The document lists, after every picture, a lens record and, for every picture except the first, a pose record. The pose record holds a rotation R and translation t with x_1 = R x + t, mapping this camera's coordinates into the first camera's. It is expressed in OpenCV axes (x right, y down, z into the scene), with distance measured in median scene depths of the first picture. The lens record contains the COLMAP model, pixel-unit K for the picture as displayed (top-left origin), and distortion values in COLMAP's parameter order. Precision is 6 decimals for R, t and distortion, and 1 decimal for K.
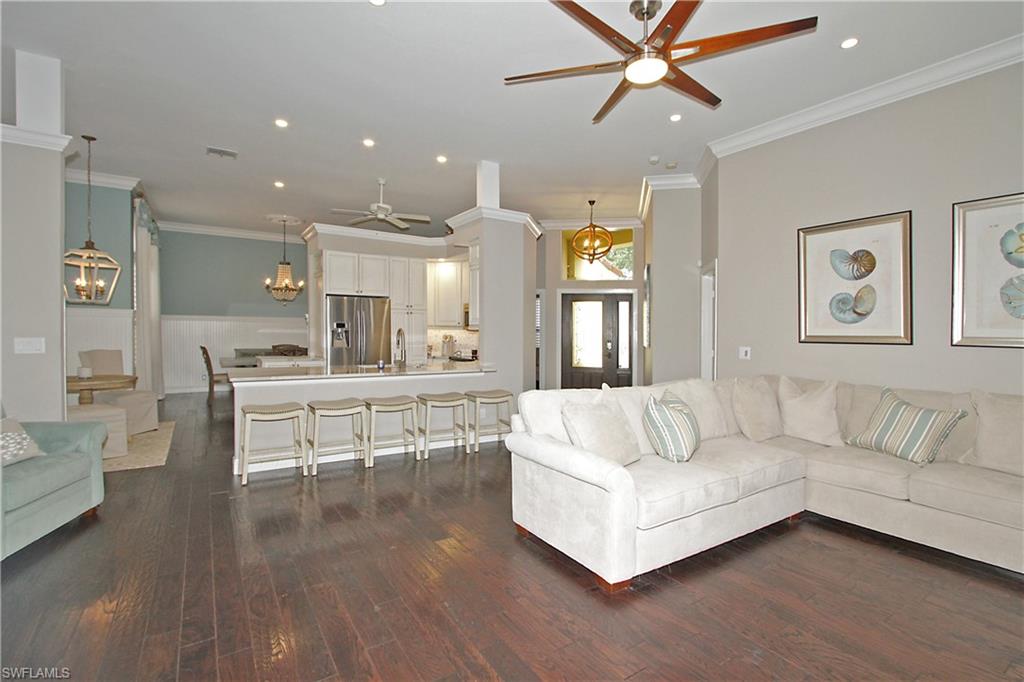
lens RADIAL K [[462.6, 0, 523.0], [0, 462.6, 337.8], [0, 0, 1]] dist [-0.018822, 0.004535]
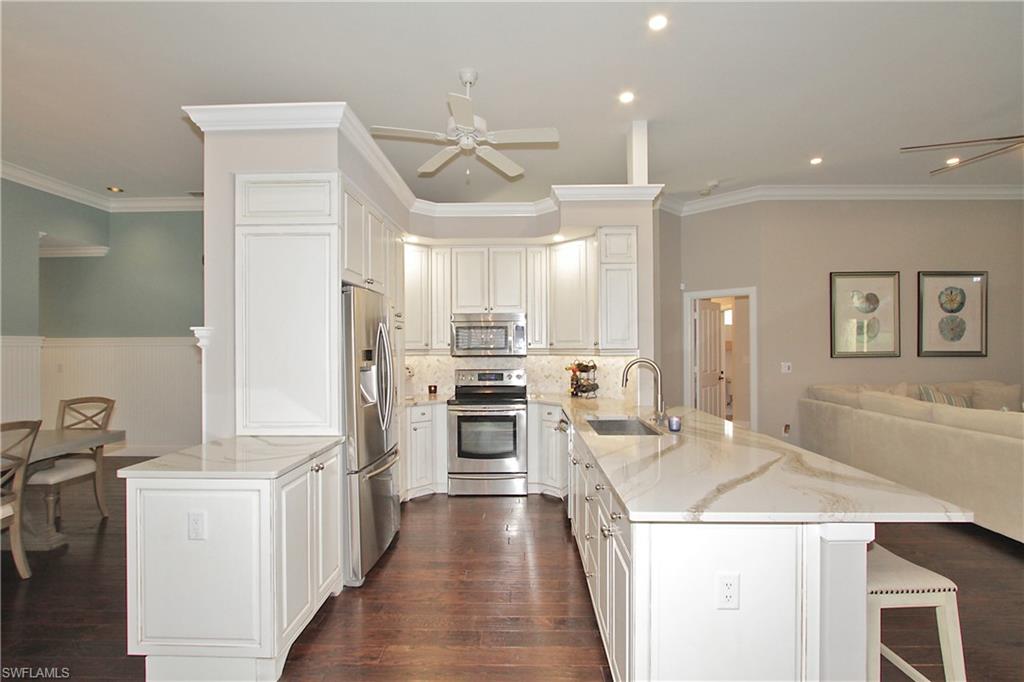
lens RADIAL K [[462.6, 0, 546.4], [0, 462.6, 338.8], [0, 0, 1]] dist [-0.018822, 0.004535]
pose [[0.587960, -0.006670, 0.808862, -0.635318], [0.024852, 0.999643, -0.009822, -0.034422], [-0.808508, 0.025876, 0.587916, 0.593455]]
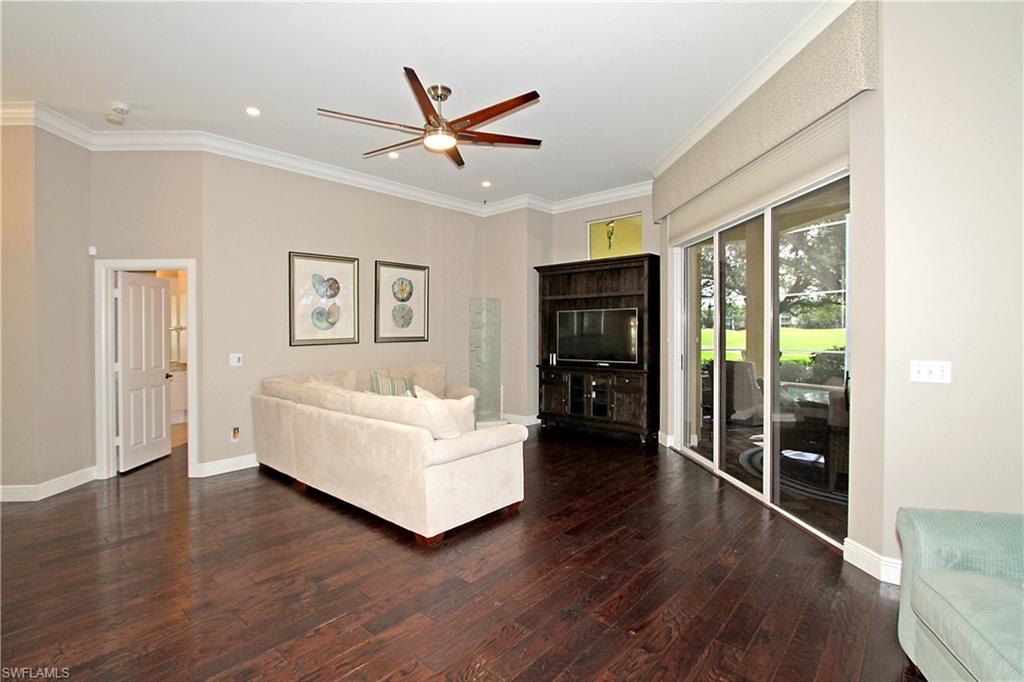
lens RADIAL K [[462.6, 0, 496.3], [0, 462.6, 335.4], [0, 0, 1]] dist [-0.018822, 0.004535]
pose [[-0.200604, -0.020449, 0.979459, -0.455744], [0.026402, 0.999306, 0.026270, -0.023370], [-0.979317, 0.031130, -0.199925, 0.481204]]
